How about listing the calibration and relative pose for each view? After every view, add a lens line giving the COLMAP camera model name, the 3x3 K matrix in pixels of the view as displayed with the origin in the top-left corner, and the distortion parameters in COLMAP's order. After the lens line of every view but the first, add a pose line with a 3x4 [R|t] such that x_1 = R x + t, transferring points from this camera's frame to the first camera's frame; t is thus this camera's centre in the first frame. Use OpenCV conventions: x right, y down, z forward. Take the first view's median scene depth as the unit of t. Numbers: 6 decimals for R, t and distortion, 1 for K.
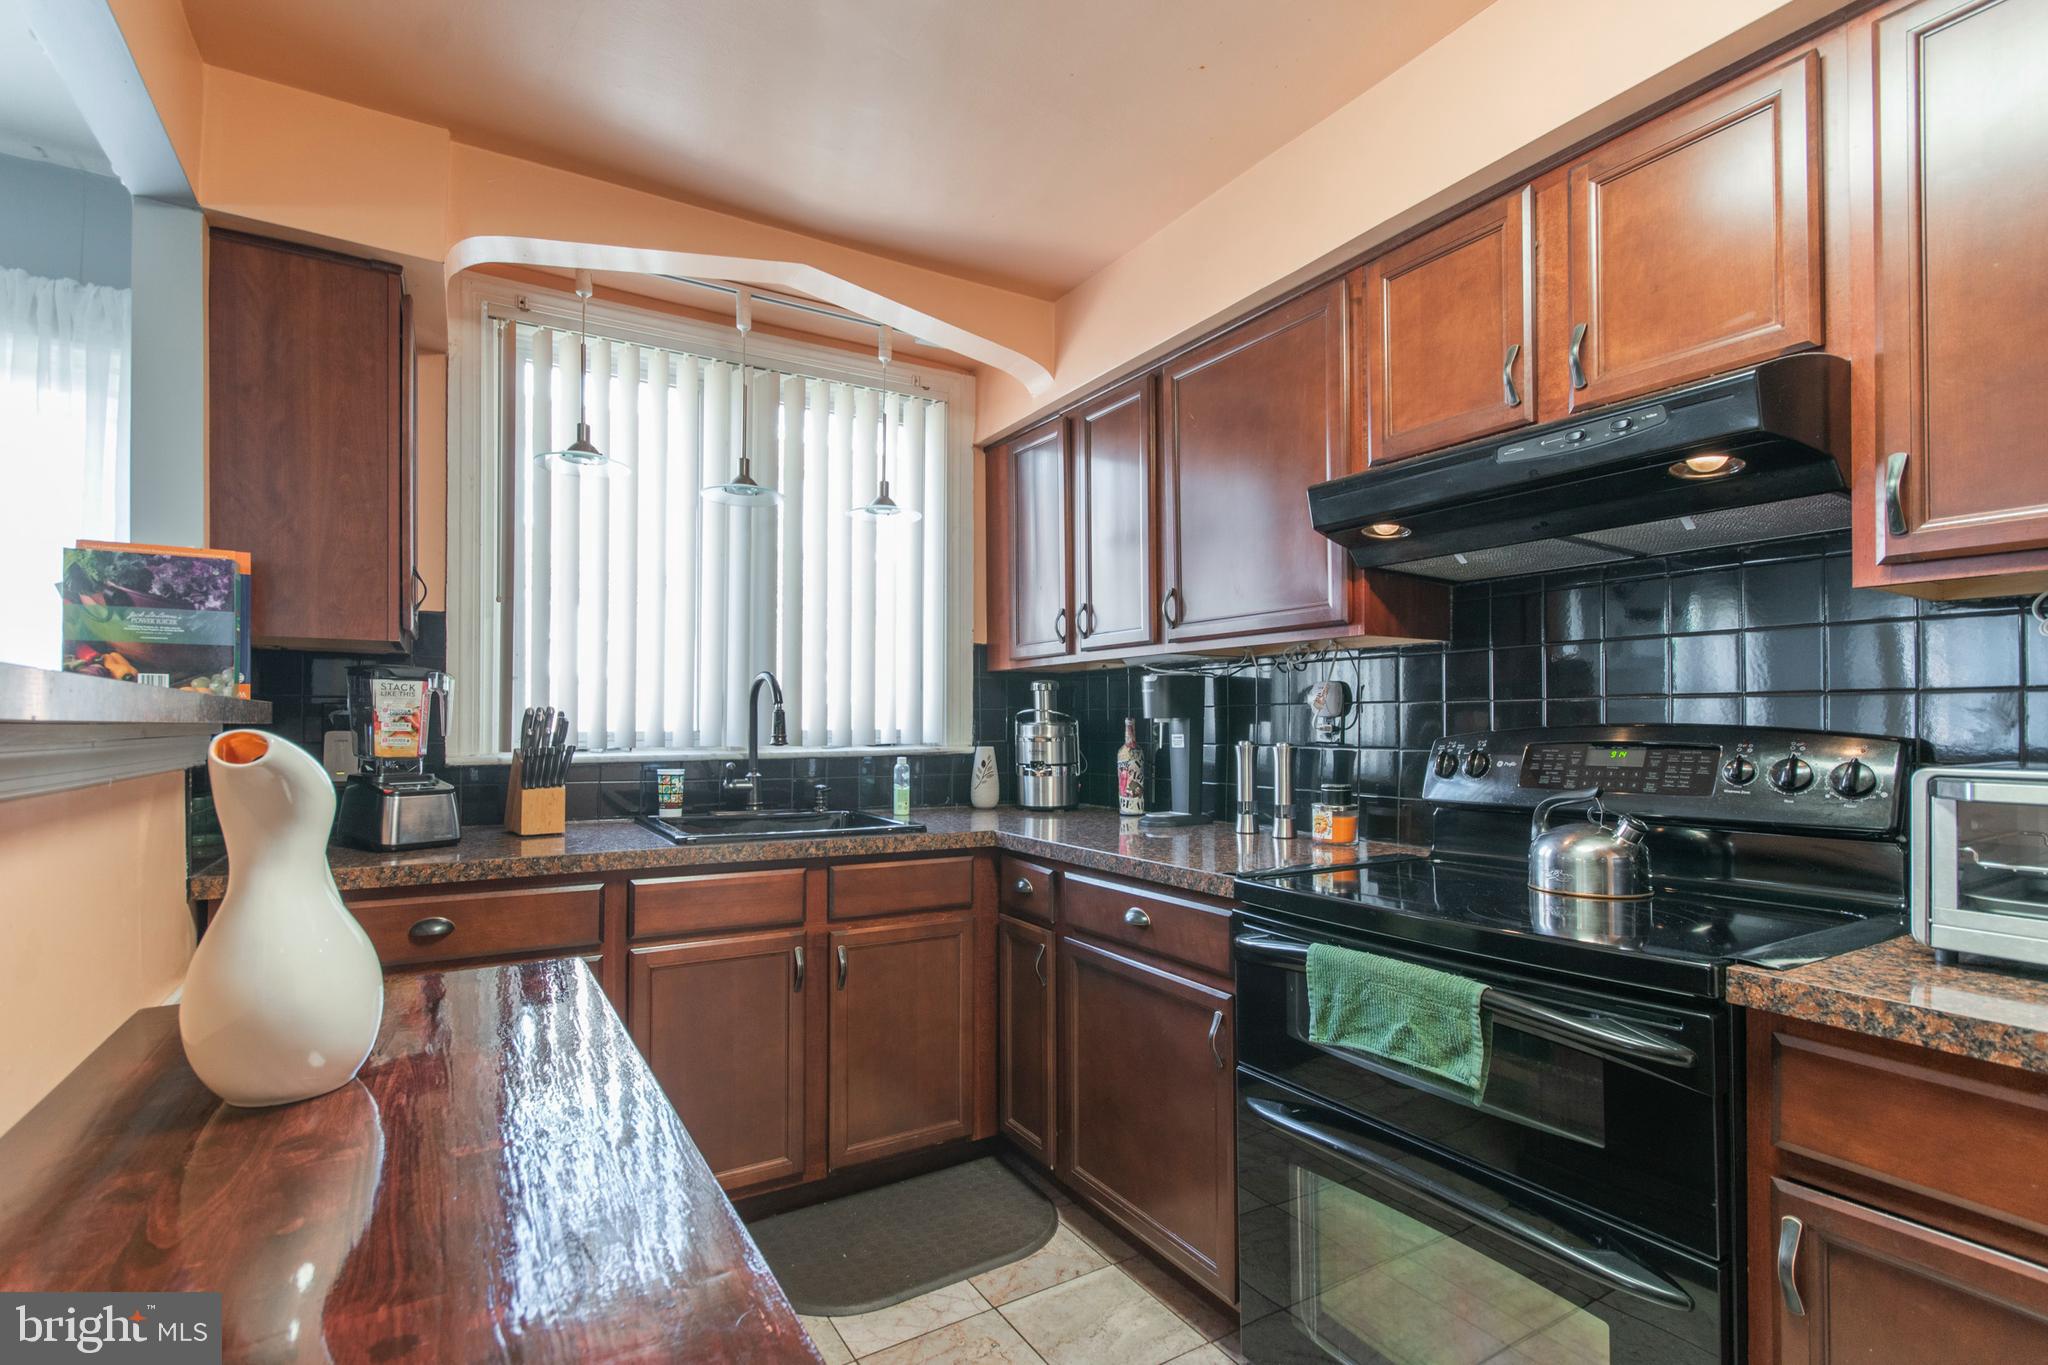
lens RADIAL K [[917.5, 0, 992.6], [0, 917.5, 710.3], [0, 0, 1]] dist [0.003692, 0.002186]
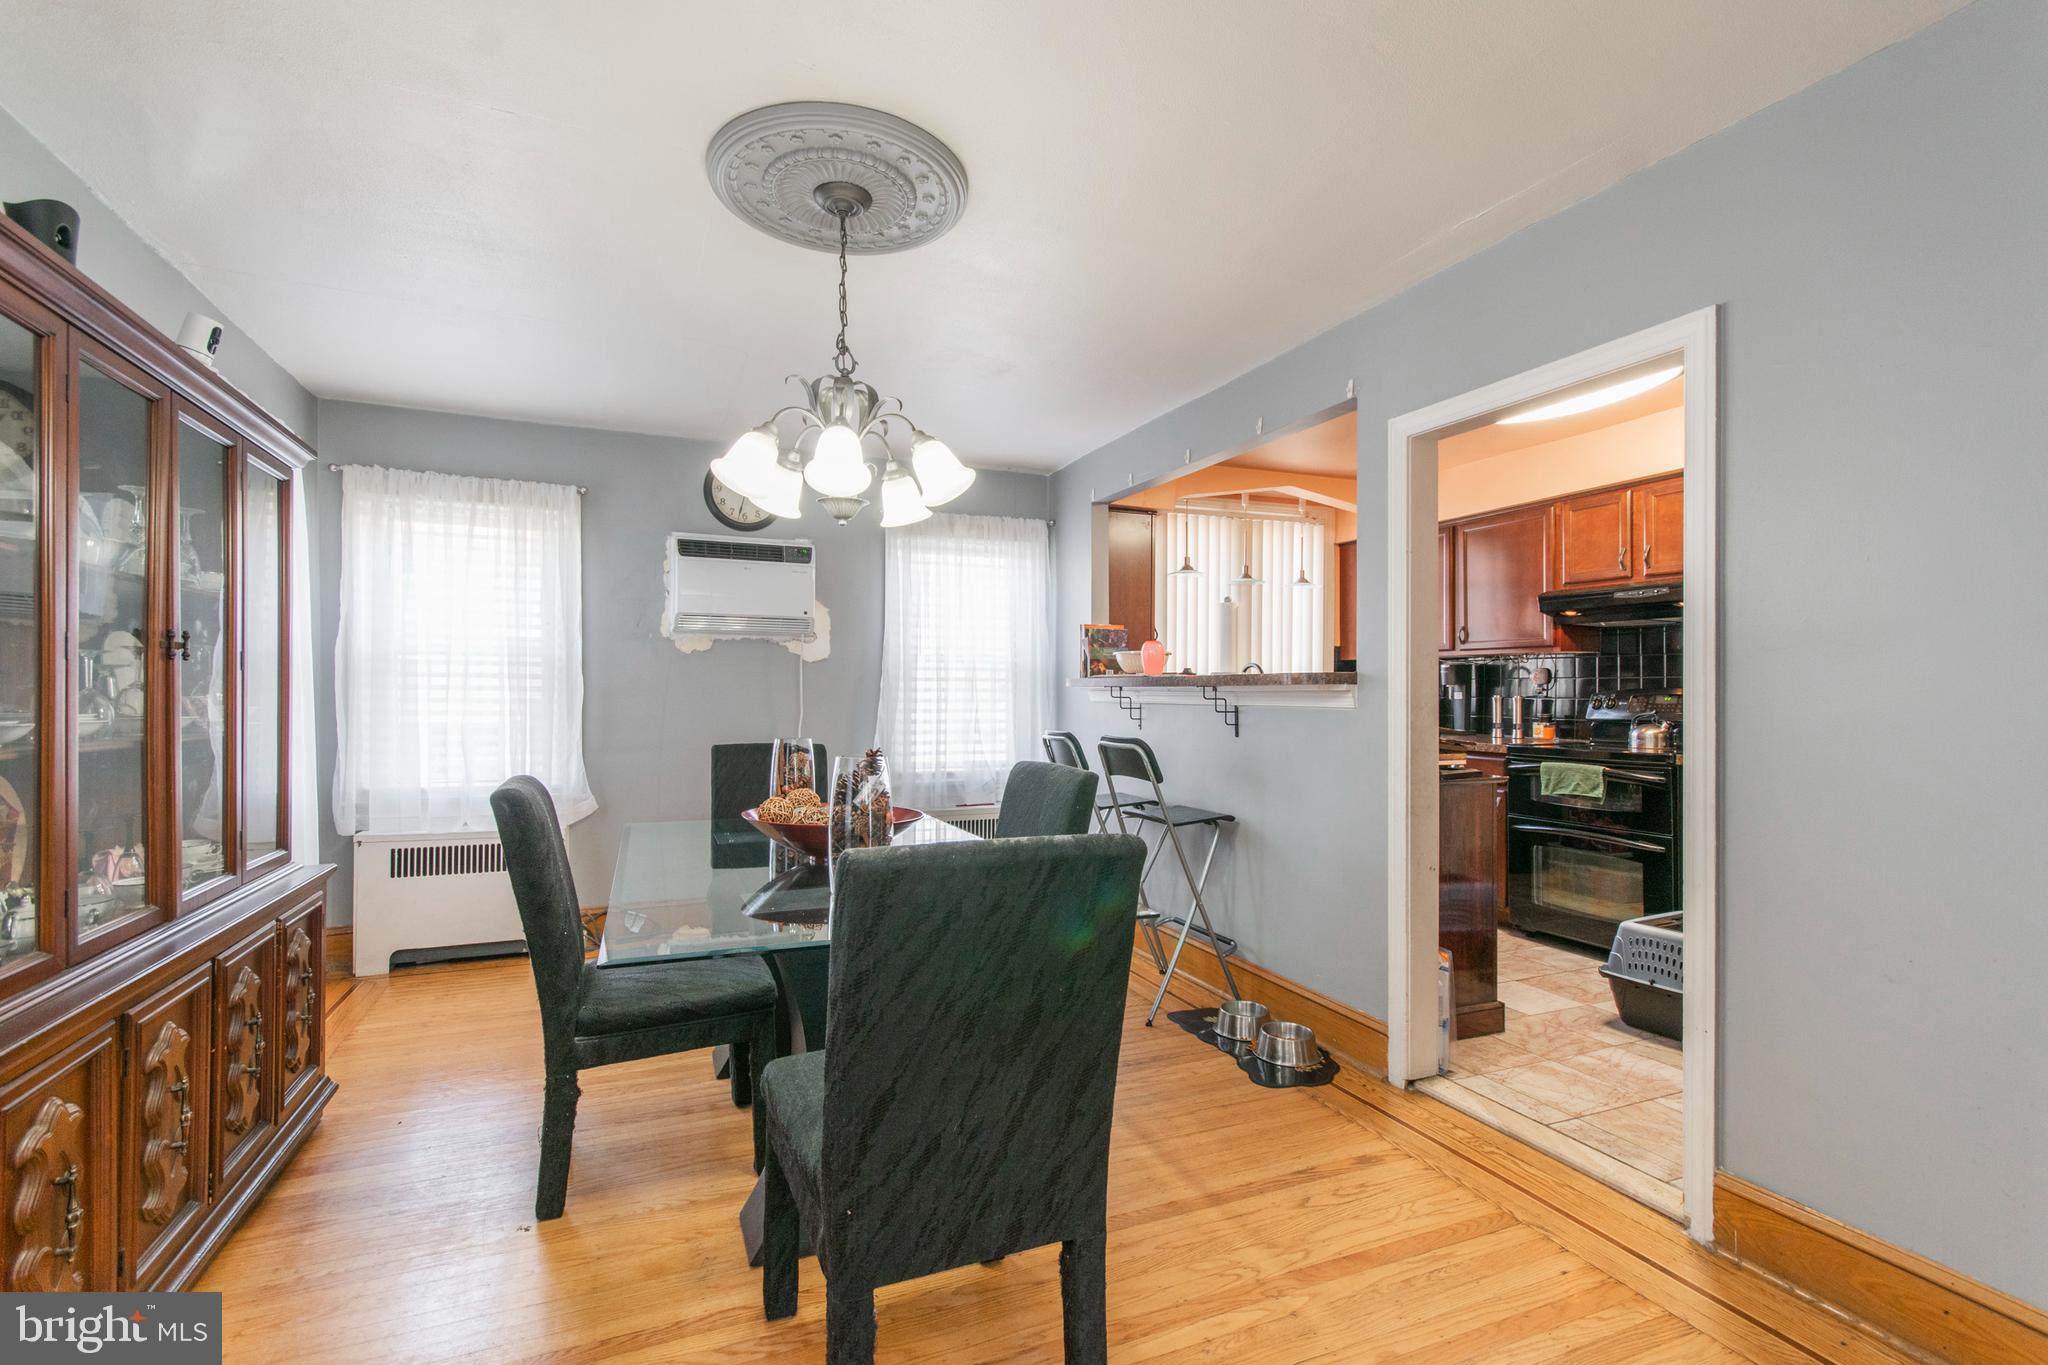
lens RADIAL K [[917.5, 0, 981.3], [0, 917.5, 694.4], [0, 0, 1]] dist [0.003692, 0.002186]
pose [[0.988310, 0.000848, -0.152456, -0.627934], [0.001717, 0.999859, 0.016692, -0.008336], [0.152449, -0.016759, 0.988169, -1.392978]]
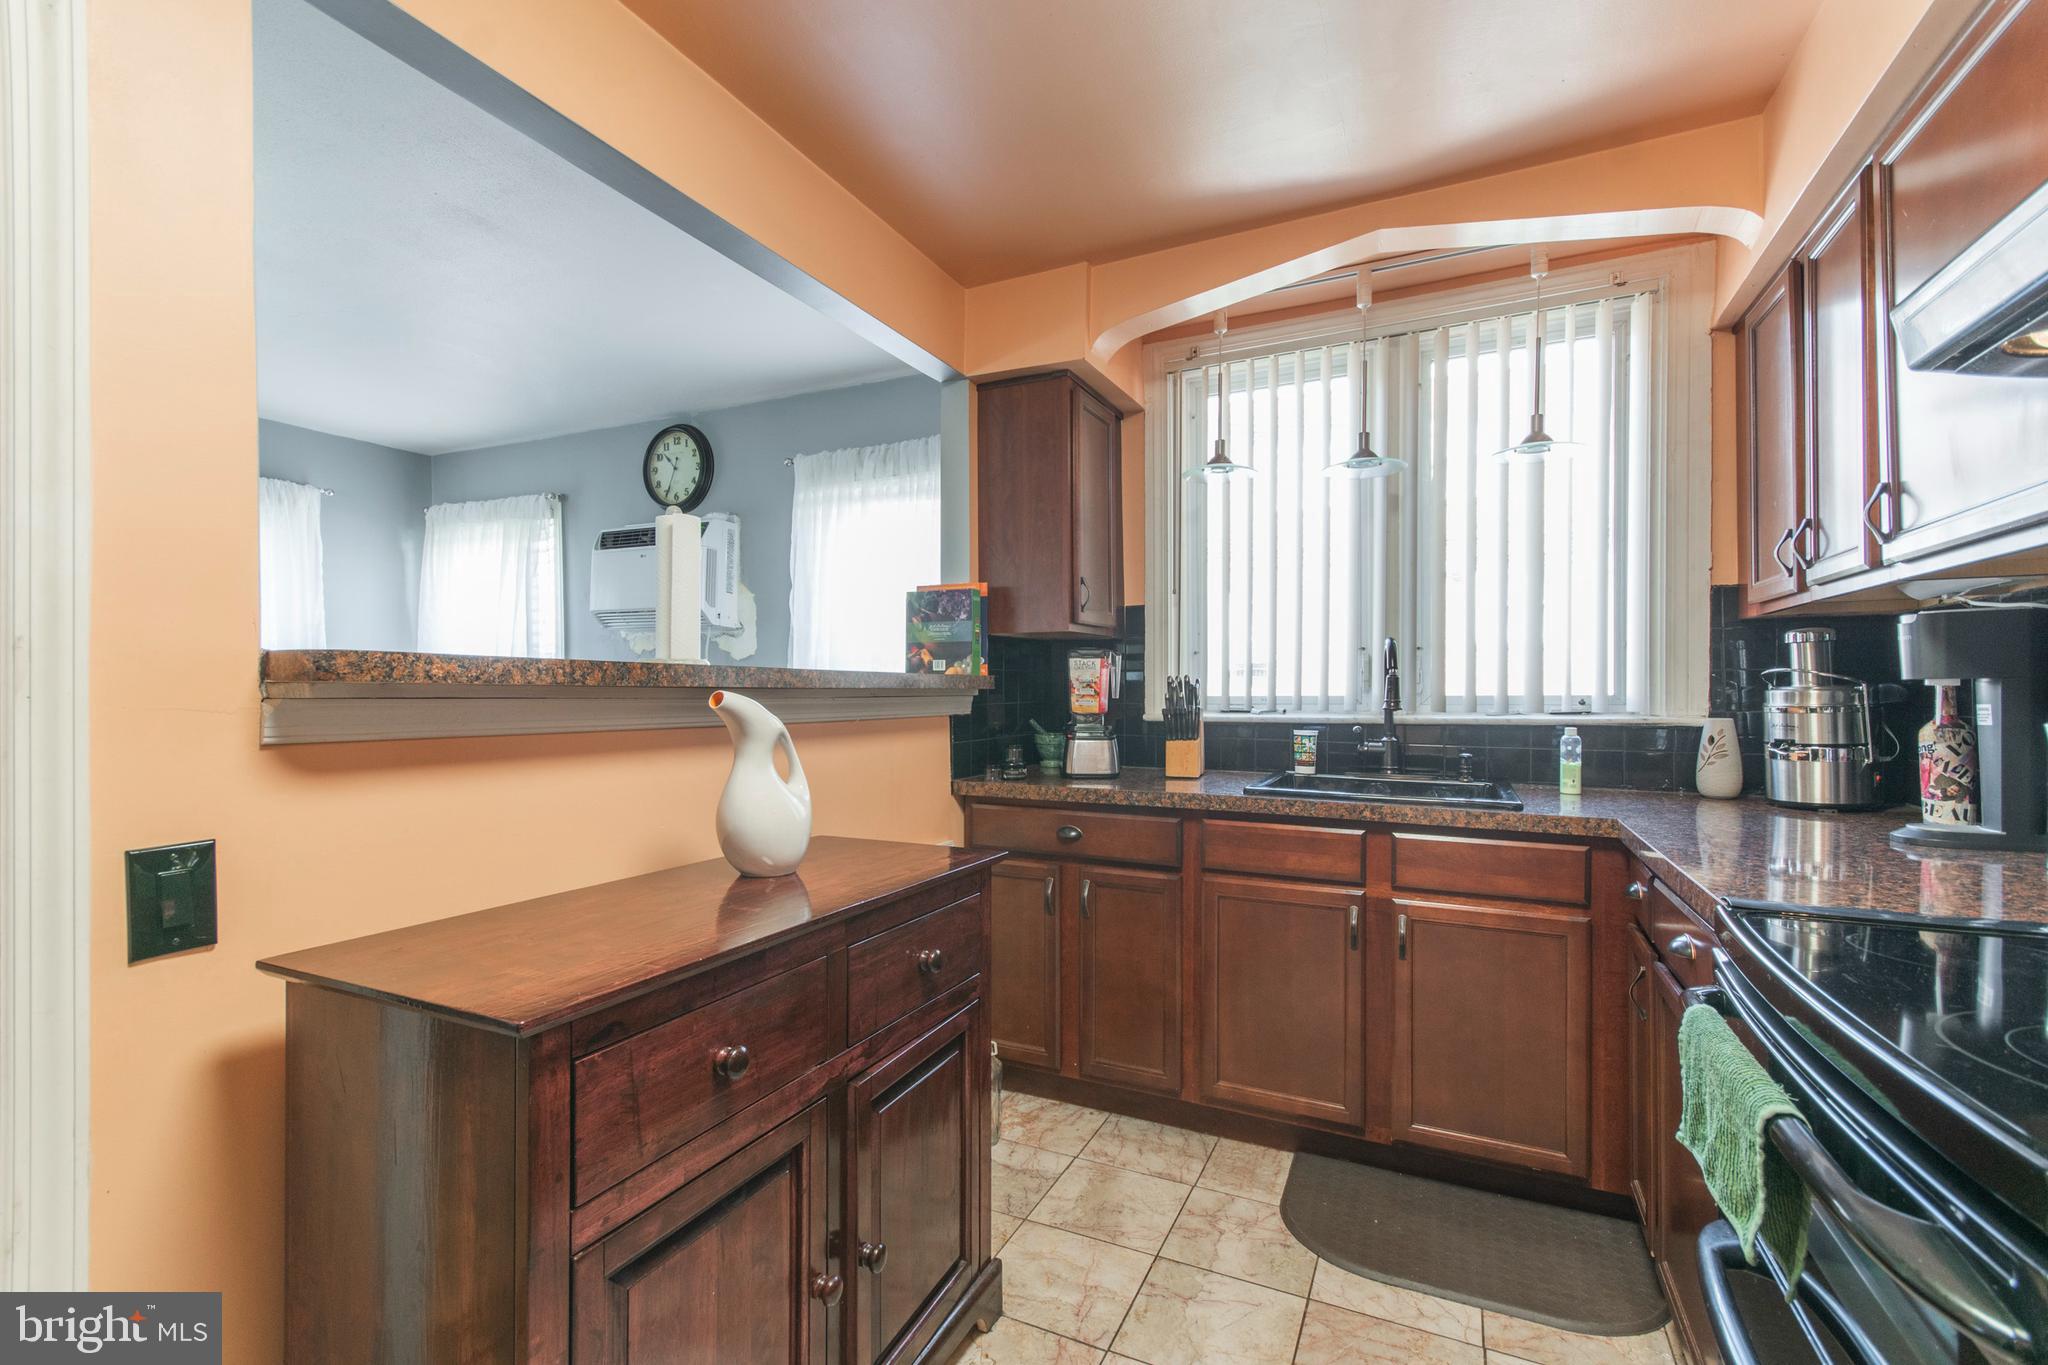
lens RADIAL K [[917.5, 0, 1035.1], [0, 917.5, 681.7], [0, 0, 1]] dist [0.003692, 0.002186]
pose [[0.566265, -0.009004, -0.824174, 0.427322], [0.012609, 0.999918, -0.002261, 0.004538], [0.824126, -0.009112, 0.566332, 0.125319]]
